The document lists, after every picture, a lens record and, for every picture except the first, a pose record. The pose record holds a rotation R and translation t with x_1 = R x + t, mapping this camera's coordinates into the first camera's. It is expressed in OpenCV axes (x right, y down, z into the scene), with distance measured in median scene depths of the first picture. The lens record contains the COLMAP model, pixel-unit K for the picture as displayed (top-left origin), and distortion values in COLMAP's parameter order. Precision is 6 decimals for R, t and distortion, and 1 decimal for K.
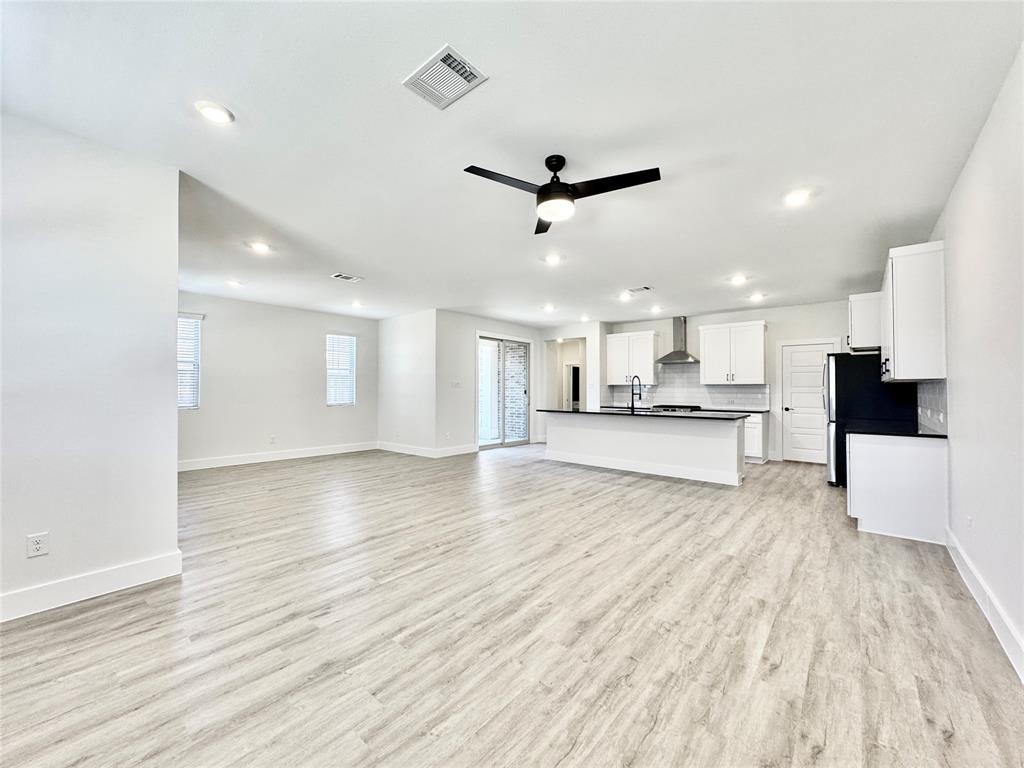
lens RADIAL K [[407.5, 0, 512.0], [0, 407.5, 384.0], [0, 0, 1]] dist [-0.001782, -0.000264]
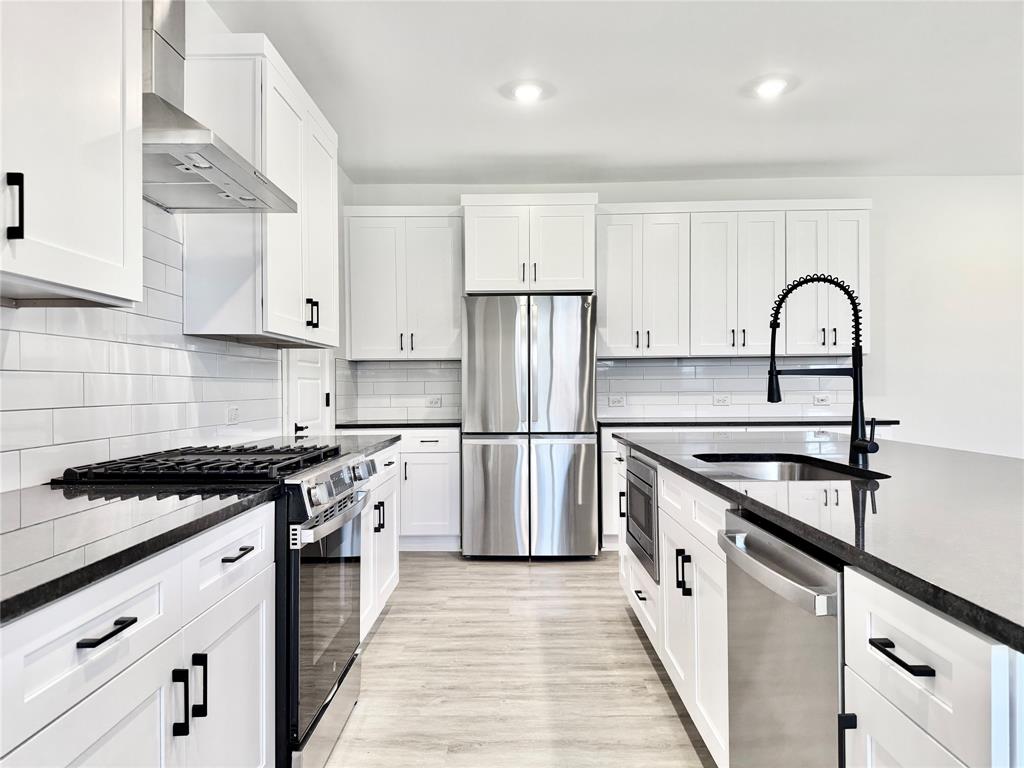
lens RADIAL K [[714.4, 0, 511.5], [0, 714.4, 387.6], [0, 0, 1]] dist [0.104891, -0.167288]
pose [[-0.637897, 0.002278, 0.770119, 0.168595], [-0.003463, 0.999977, -0.005827, 0.042988], [-0.770114, -0.006383, -0.637874, 1.649631]]
